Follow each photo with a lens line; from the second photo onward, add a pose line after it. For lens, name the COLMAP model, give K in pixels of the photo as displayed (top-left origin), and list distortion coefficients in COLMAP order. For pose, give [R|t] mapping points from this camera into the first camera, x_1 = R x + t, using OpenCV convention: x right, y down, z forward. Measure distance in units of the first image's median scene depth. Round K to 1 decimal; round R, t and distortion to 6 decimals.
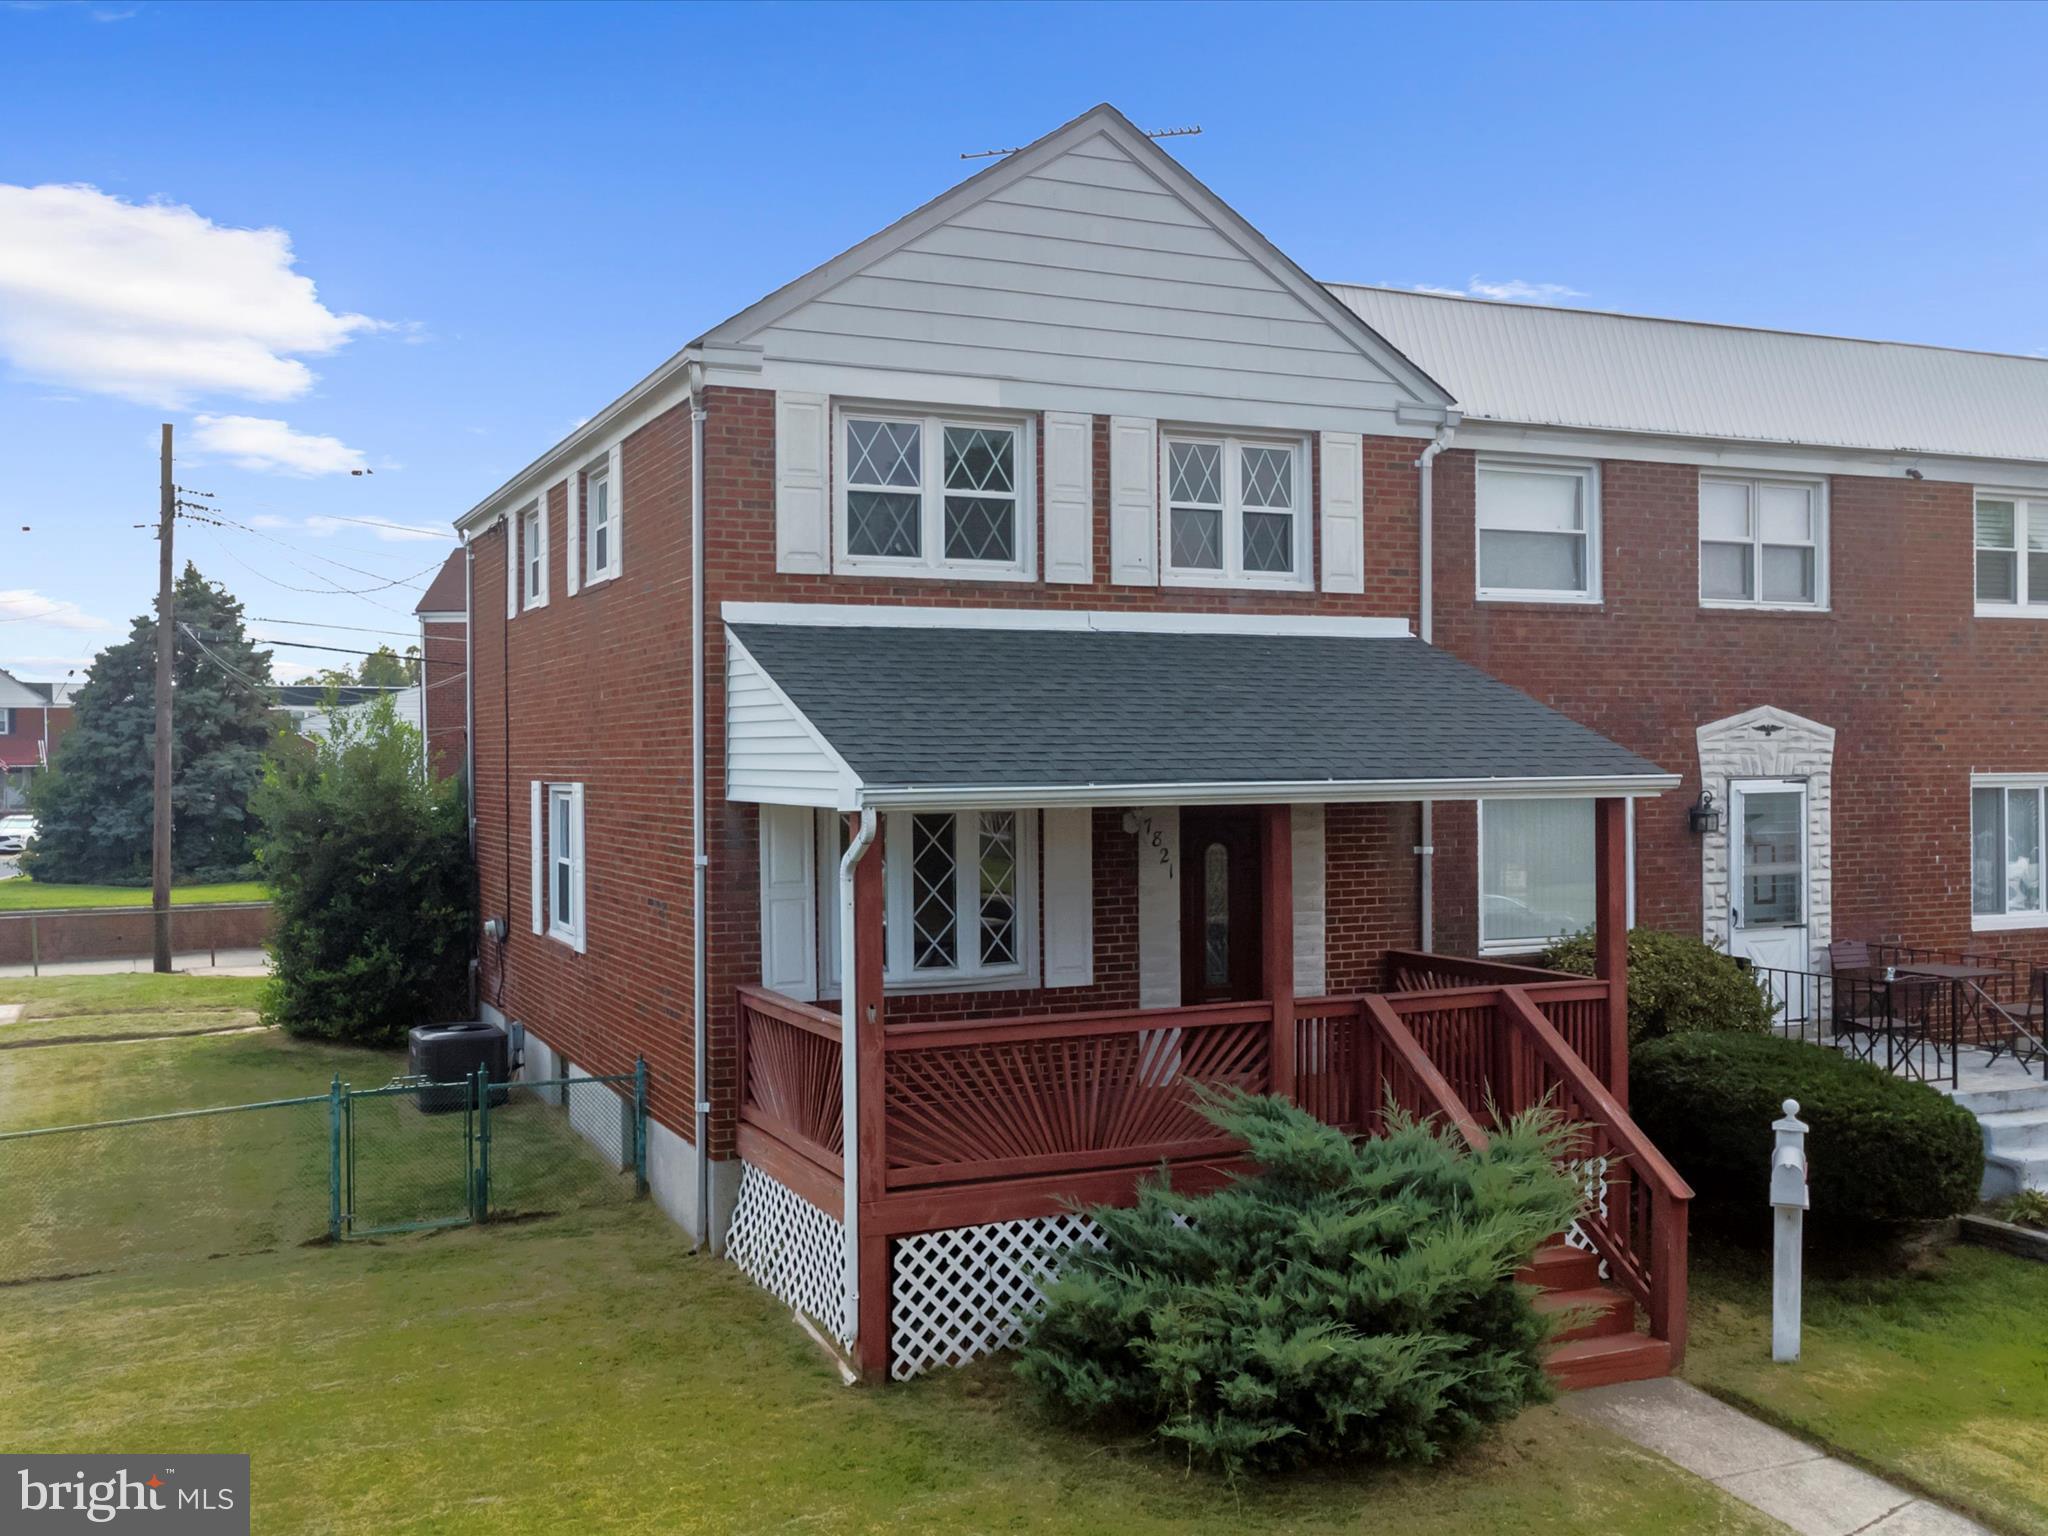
lens RADIAL K [[1965.0, 0, 1024.0], [0, 1965.0, 768.0], [0, 0, 1]] dist [-0.008276, 0.119758]
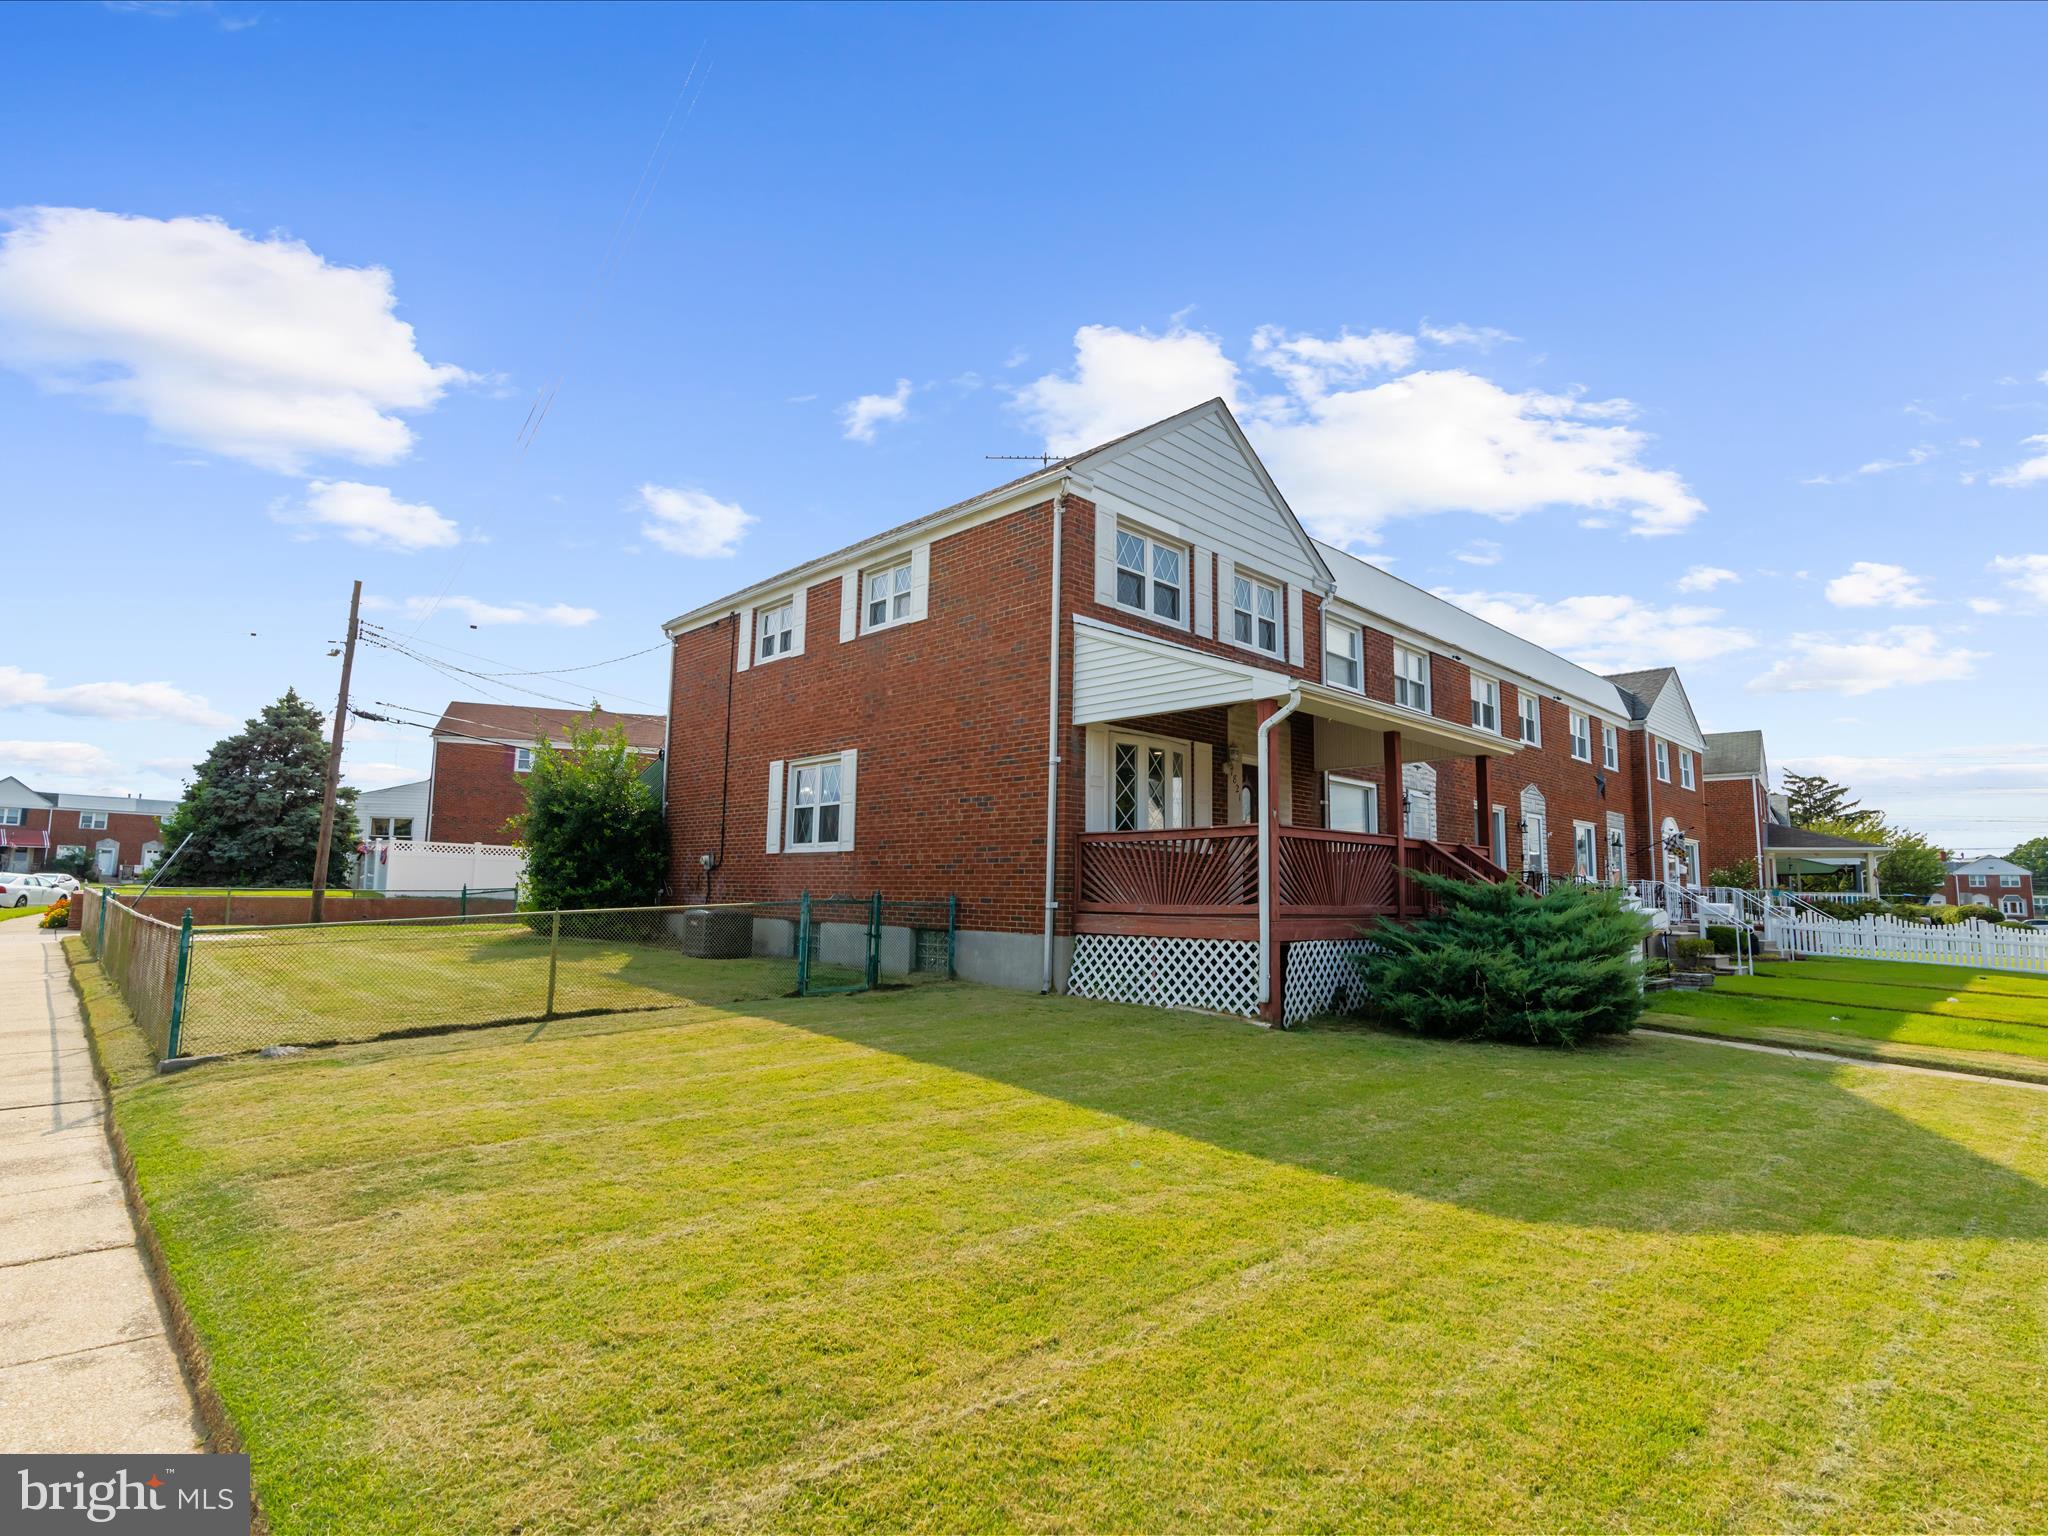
lens RADIAL K [[1032.6, 0, 1014.5], [0, 1032.6, 772.4], [0, 0, 1]] dist [-0.015918, 0.009690]
pose [[0.944340, 0.063360, 0.322812, -0.416001], [-0.024641, 0.992144, -0.122651, 0.144584], [-0.328047, 0.107870, 0.938482, 0.143897]]
